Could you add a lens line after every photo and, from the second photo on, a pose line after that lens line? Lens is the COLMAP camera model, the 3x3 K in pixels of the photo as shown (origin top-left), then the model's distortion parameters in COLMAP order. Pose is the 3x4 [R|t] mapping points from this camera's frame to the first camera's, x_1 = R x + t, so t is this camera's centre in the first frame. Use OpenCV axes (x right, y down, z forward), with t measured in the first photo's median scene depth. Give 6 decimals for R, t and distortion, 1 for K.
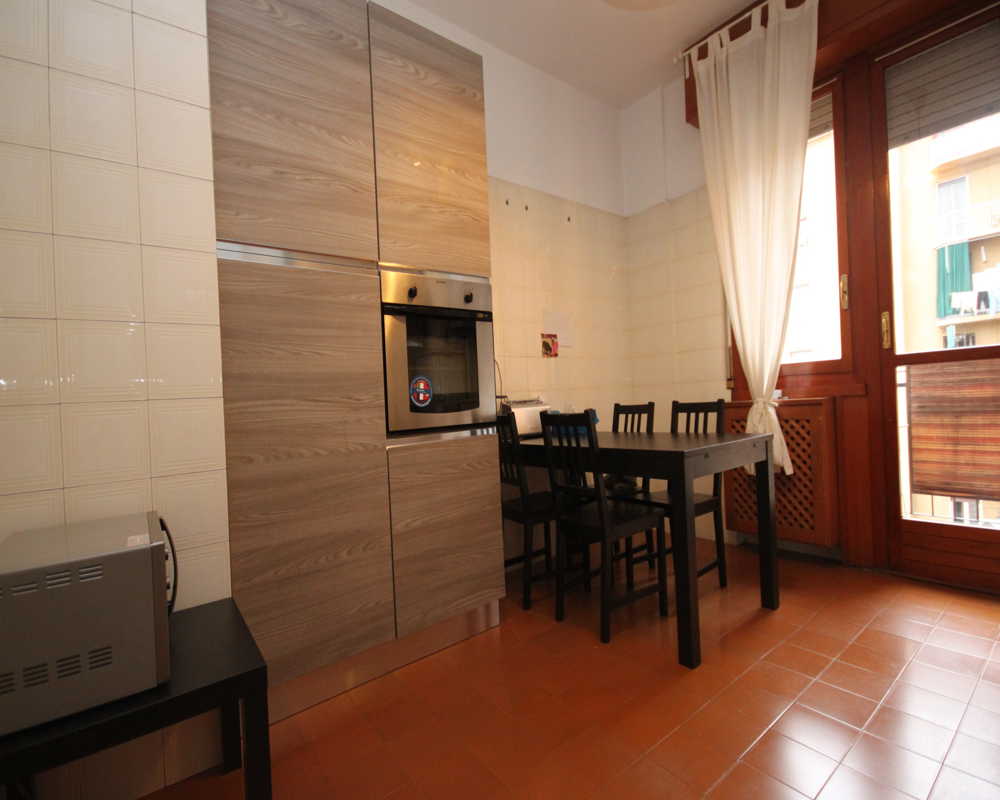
lens RADIAL K [[498.0, 0, 499.1], [0, 498.0, 446.1], [0, 0, 1]] dist [0.008680, -0.008632]
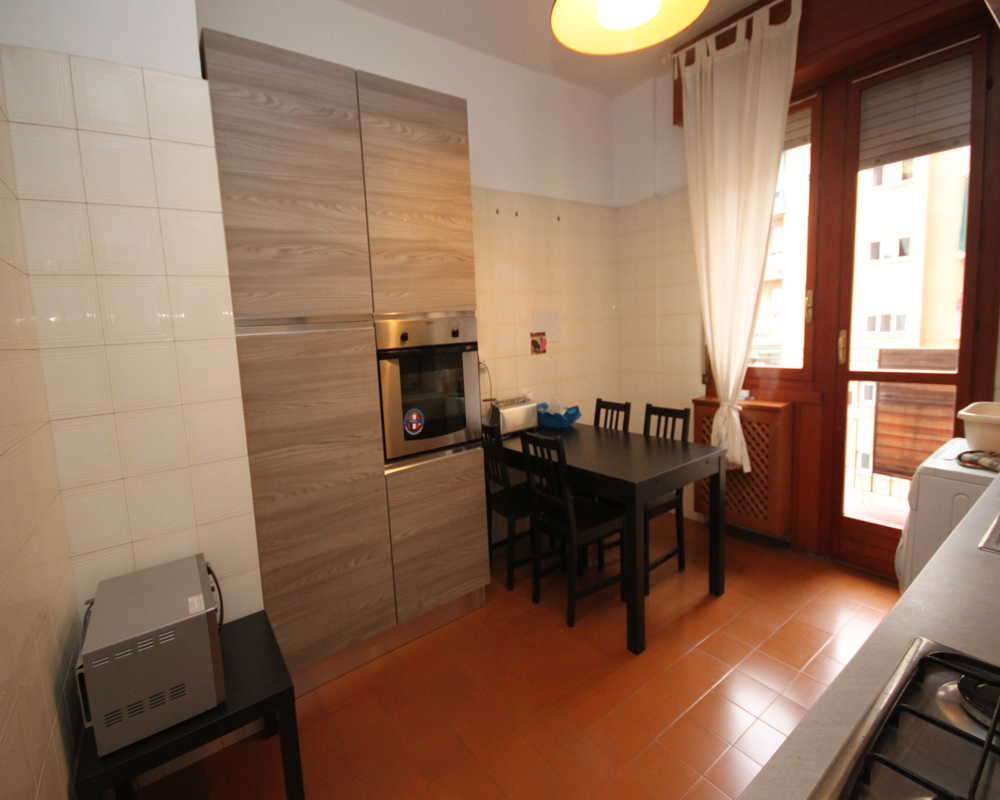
lens RADIAL K [[498.0, 0, 501.9], [0, 498.0, 426.9], [0, 0, 1]] dist [0.008680, -0.008632]
pose [[0.999793, 0.004110, -0.019941, 0.064452], [-0.001714, 0.992927, 0.118714, -0.213939], [0.020288, -0.118655, 0.992728, -0.131642]]
